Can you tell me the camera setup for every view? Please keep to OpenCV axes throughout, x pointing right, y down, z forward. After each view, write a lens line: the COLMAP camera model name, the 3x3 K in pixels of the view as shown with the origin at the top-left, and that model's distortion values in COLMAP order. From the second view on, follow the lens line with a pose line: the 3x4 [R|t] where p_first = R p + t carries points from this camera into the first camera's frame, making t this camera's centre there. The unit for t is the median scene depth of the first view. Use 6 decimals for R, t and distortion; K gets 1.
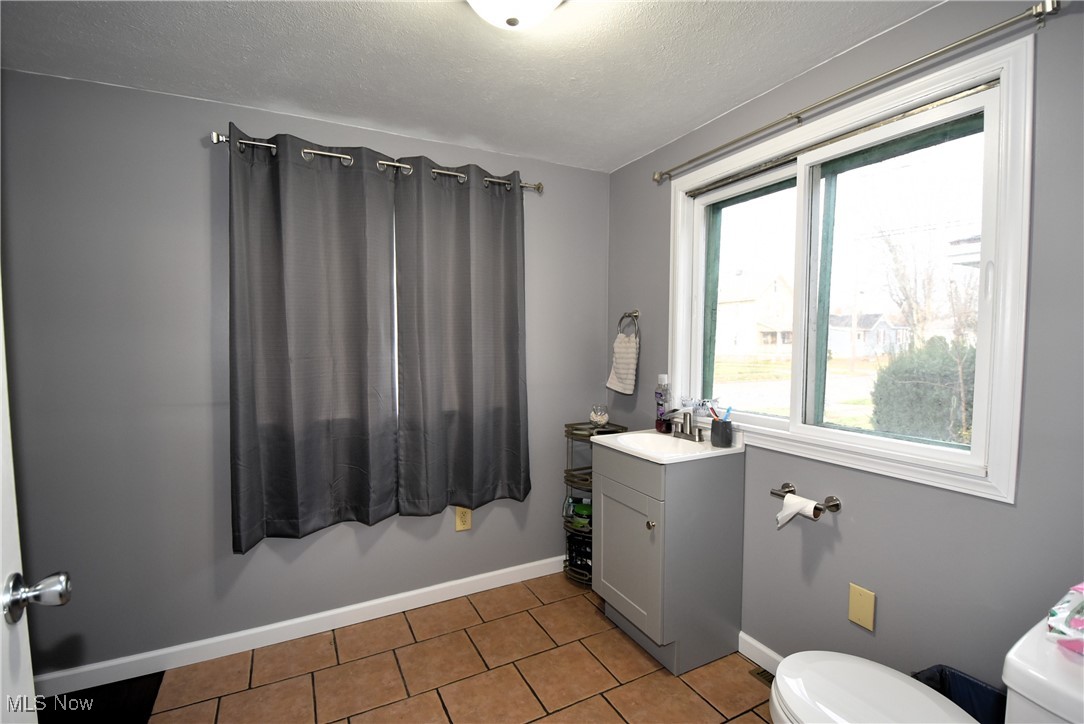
lens RADIAL K [[484.9, 0, 537.5], [0, 484.9, 367.5], [0, 0, 1]] dist [0.002595, -0.016812]
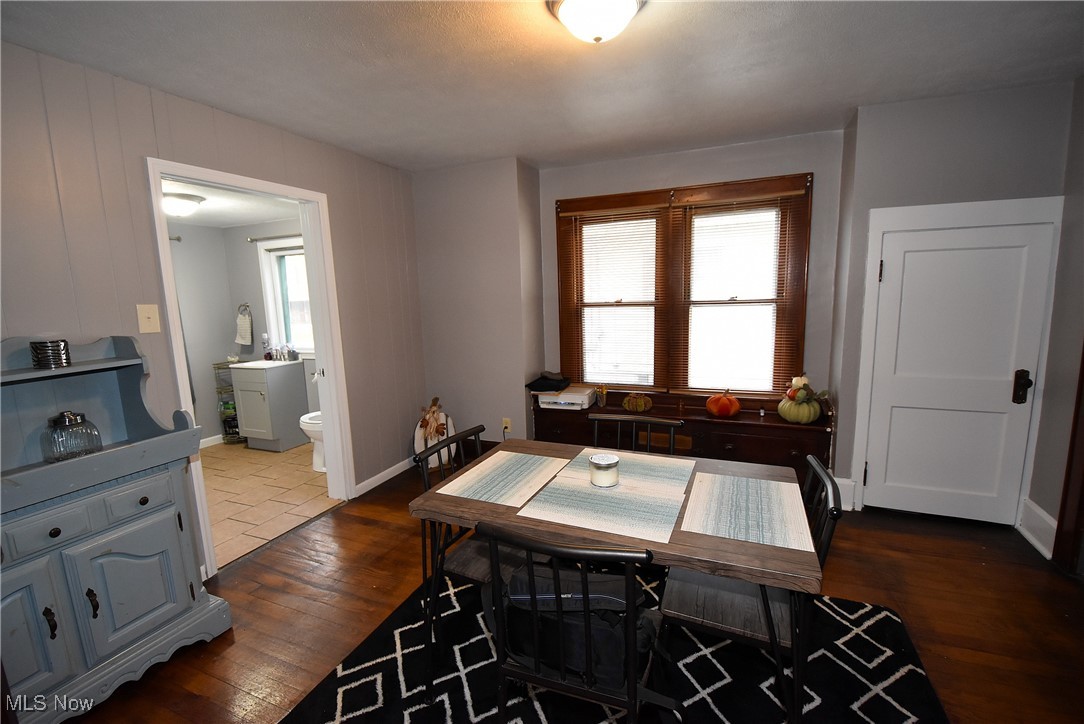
lens RADIAL K [[473.6, 0, 564.8], [0, 473.6, 361.5], [0, 0, 1]] dist [0.000042, -0.015512]
pose [[0.741028, -0.122581, 0.660190, -0.154343], [0.069412, 0.991912, 0.106263, 0.006950], [-0.667877, -0.032919, 0.743543, -1.458517]]
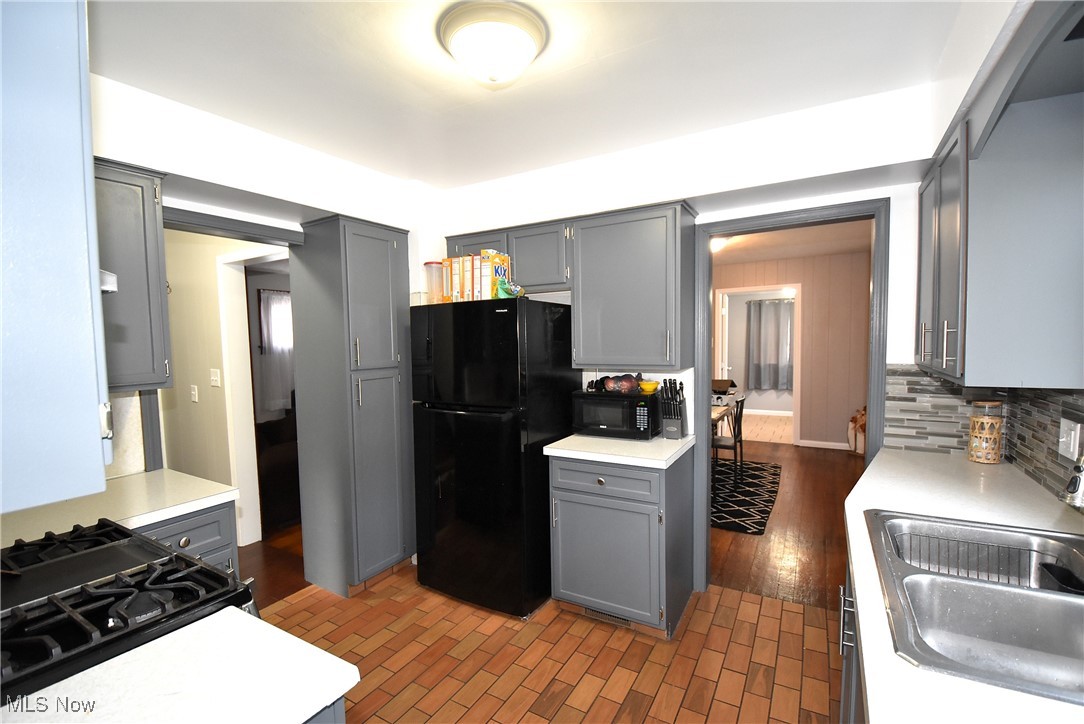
lens RADIAL K [[484.9, 0, 537.5], [0, 484.9, 367.5], [0, 0, 1]] dist [0.002595, -0.016812]
pose [[0.543300, 0.040474, -0.838562, 1.810141], [-0.029426, 0.999142, 0.029160, 0.066664], [0.839023, 0.008833, 0.544025, -2.694925]]
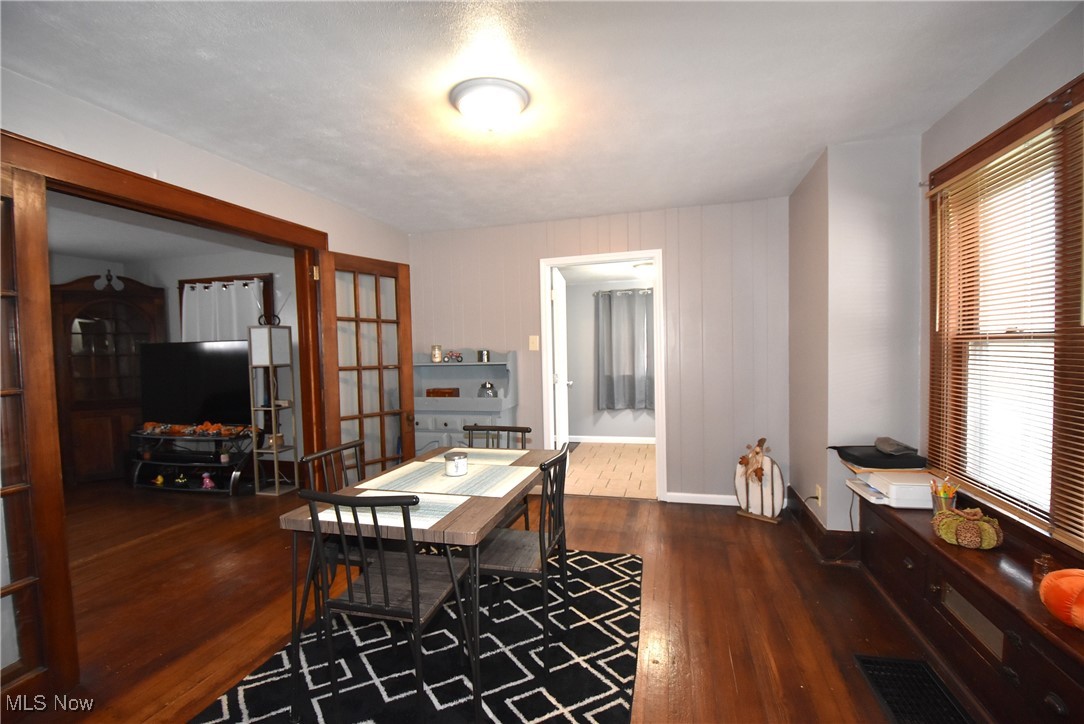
lens RADIAL K [[484.9, 0, 537.5], [0, 484.9, 367.5], [0, 0, 1]] dist [0.002595, -0.016812]
pose [[0.741571, 0.006899, -0.670839, 1.155156], [-0.013022, 0.999907, -0.004112, 0.068502], [0.670749, 0.011785, 0.741591, -1.568793]]
